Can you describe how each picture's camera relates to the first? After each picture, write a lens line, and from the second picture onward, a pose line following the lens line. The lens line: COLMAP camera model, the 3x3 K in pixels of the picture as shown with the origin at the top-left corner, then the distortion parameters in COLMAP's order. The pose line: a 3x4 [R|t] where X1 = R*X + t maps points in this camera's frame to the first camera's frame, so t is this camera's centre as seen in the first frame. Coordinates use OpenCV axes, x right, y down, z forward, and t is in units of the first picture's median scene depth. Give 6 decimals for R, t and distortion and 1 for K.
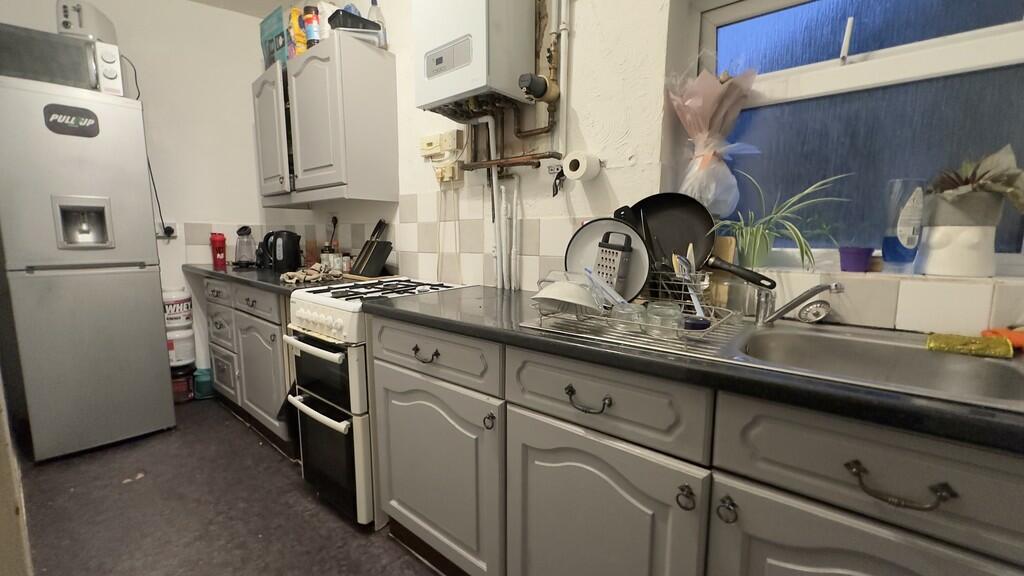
lens RADIAL K [[406.2, 0, 512.0], [0, 406.2, 288.0], [0, 0, 1]] dist [-0.001199, -0.000240]
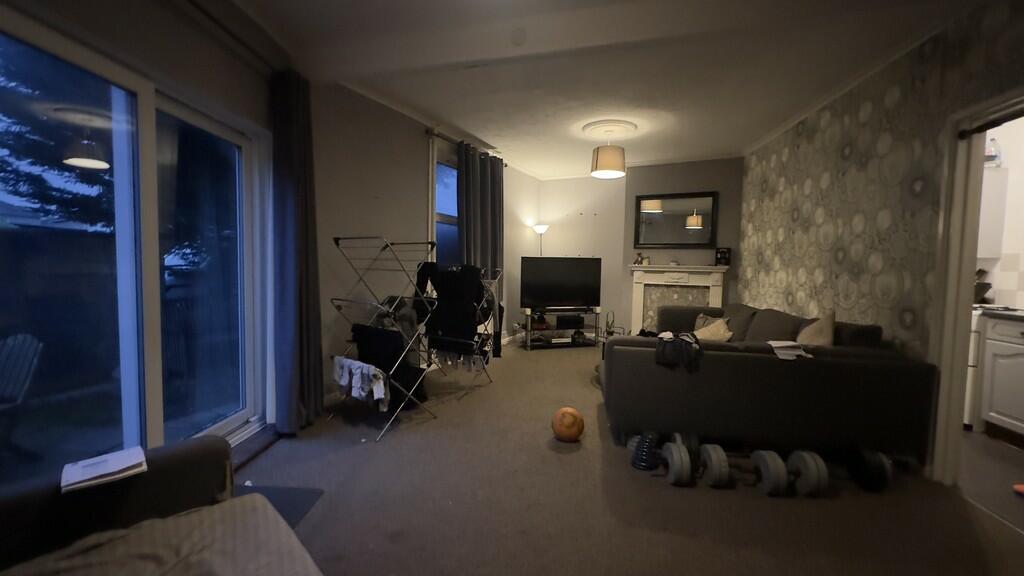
lens RADIAL K [[406.2, 0, 512.0], [0, 406.2, 288.0], [0, 0, 1]] dist [-0.001199, -0.000240]
pose [[0.473136, 0.050584, -0.879536, 0.215388], [-0.123792, 0.992263, -0.009525, 0.155762], [0.872249, 0.113386, 0.475737, -1.417086]]
